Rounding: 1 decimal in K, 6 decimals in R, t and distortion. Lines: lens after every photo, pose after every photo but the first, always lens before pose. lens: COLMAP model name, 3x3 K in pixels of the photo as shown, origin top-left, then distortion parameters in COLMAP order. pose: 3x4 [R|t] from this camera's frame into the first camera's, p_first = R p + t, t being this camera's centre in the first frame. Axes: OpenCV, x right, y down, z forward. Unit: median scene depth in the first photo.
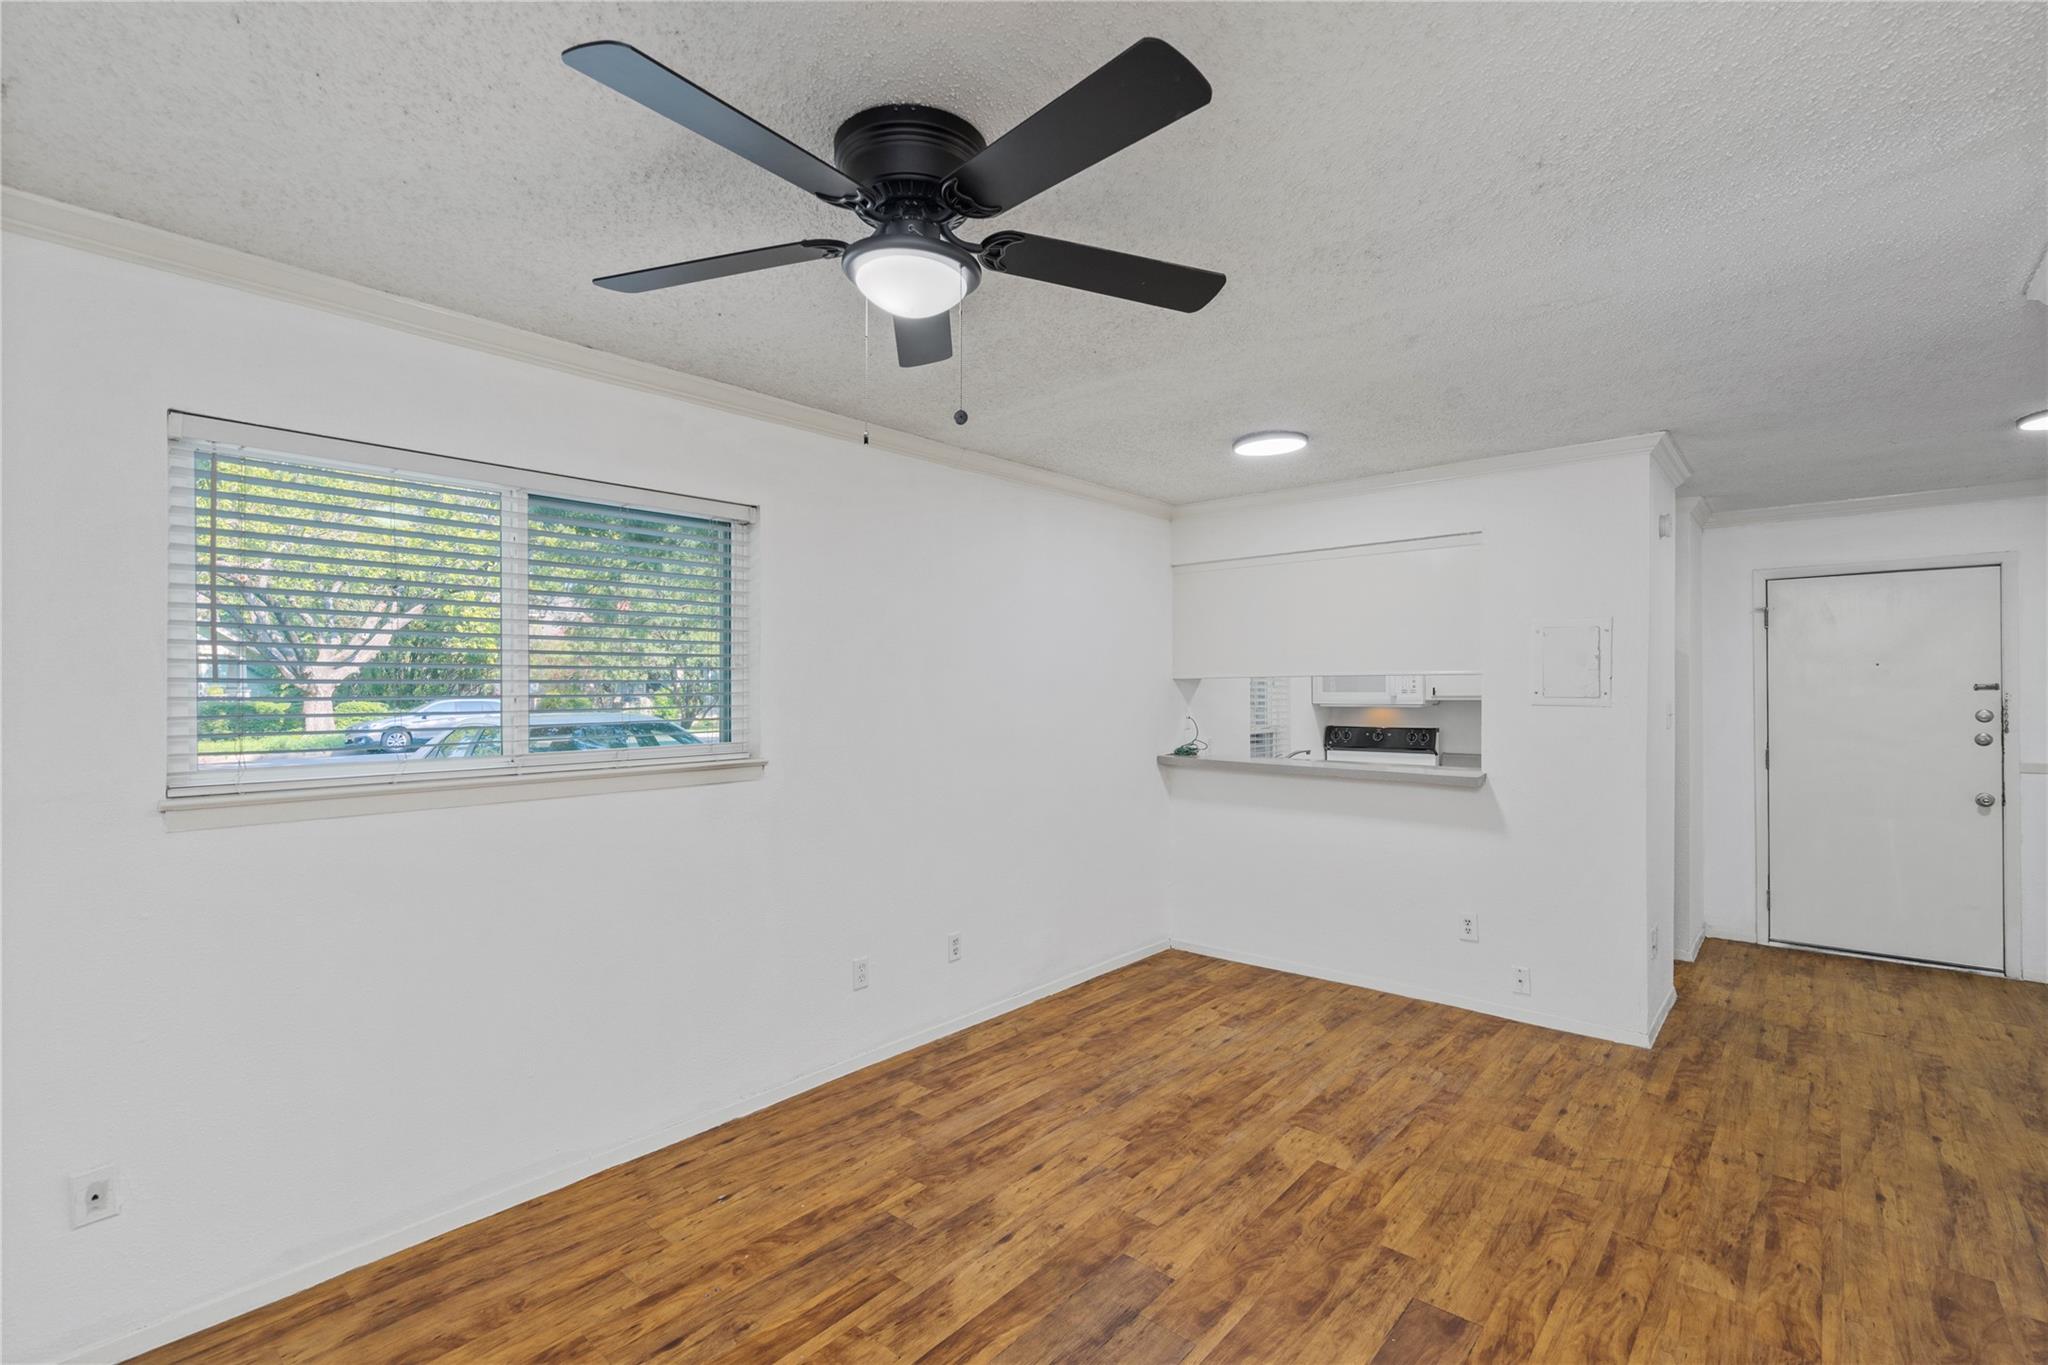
lens RADIAL K [[927.1, 0, 1013.3], [0, 927.1, 683.2], [0, 0, 1]] dist [-0.004657, 0.000796]
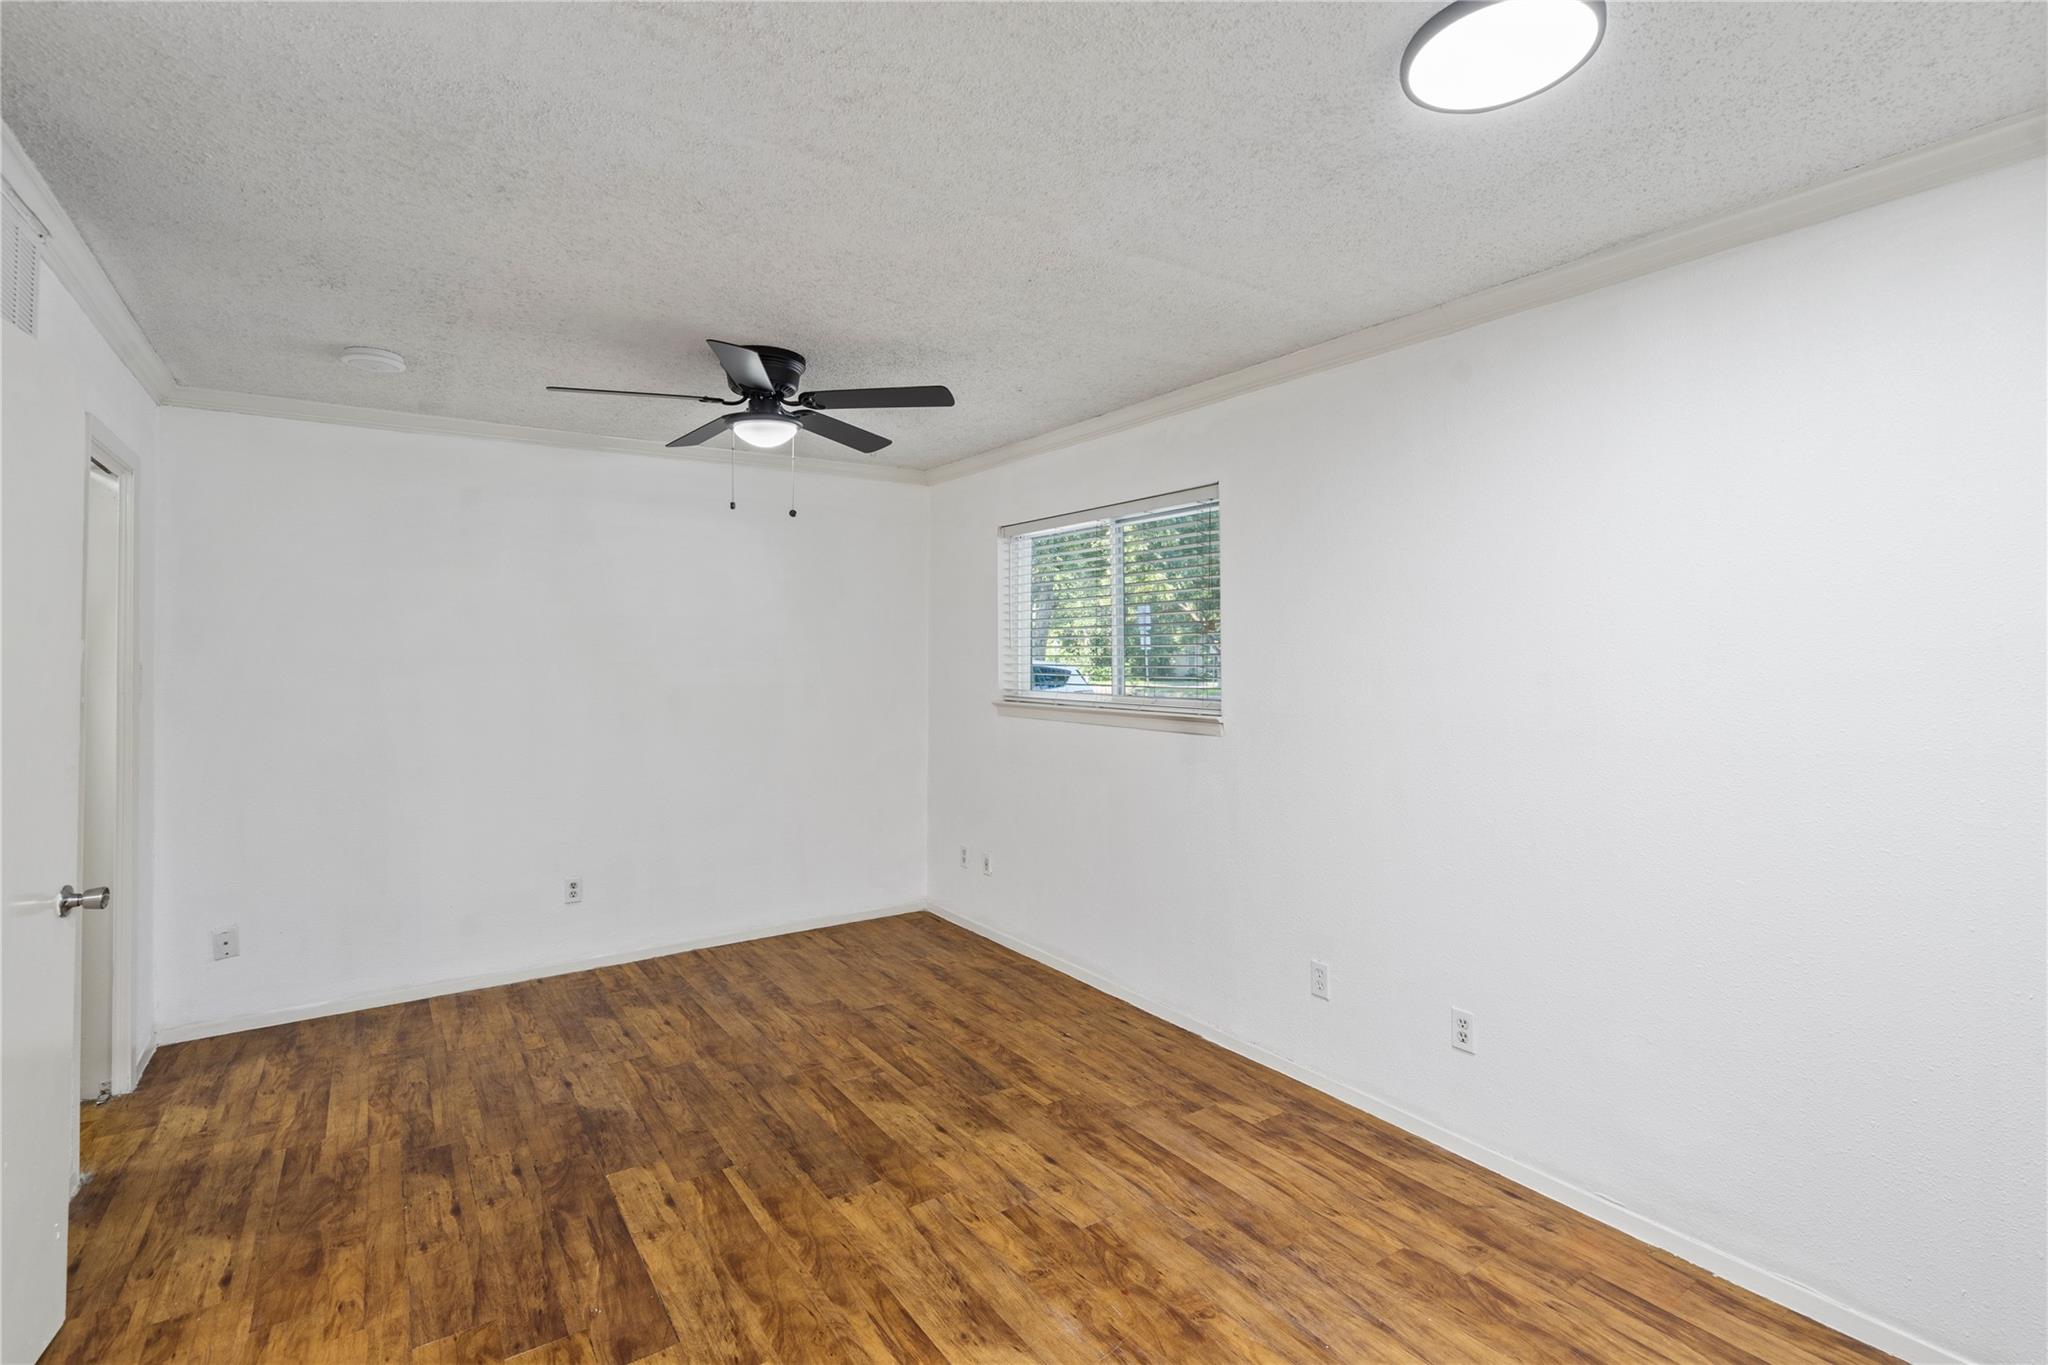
lens RADIAL K [[927.1, 0, 1019.0], [0, 927.1, 675.5], [0, 0, 1]] dist [-0.004657, 0.000796]
pose [[-0.238659, 0.026403, -0.970744, 0.885414], [0.009322, 0.999647, 0.024897, 0.005457], [0.971059, -0.003107, -0.238821, 1.129869]]
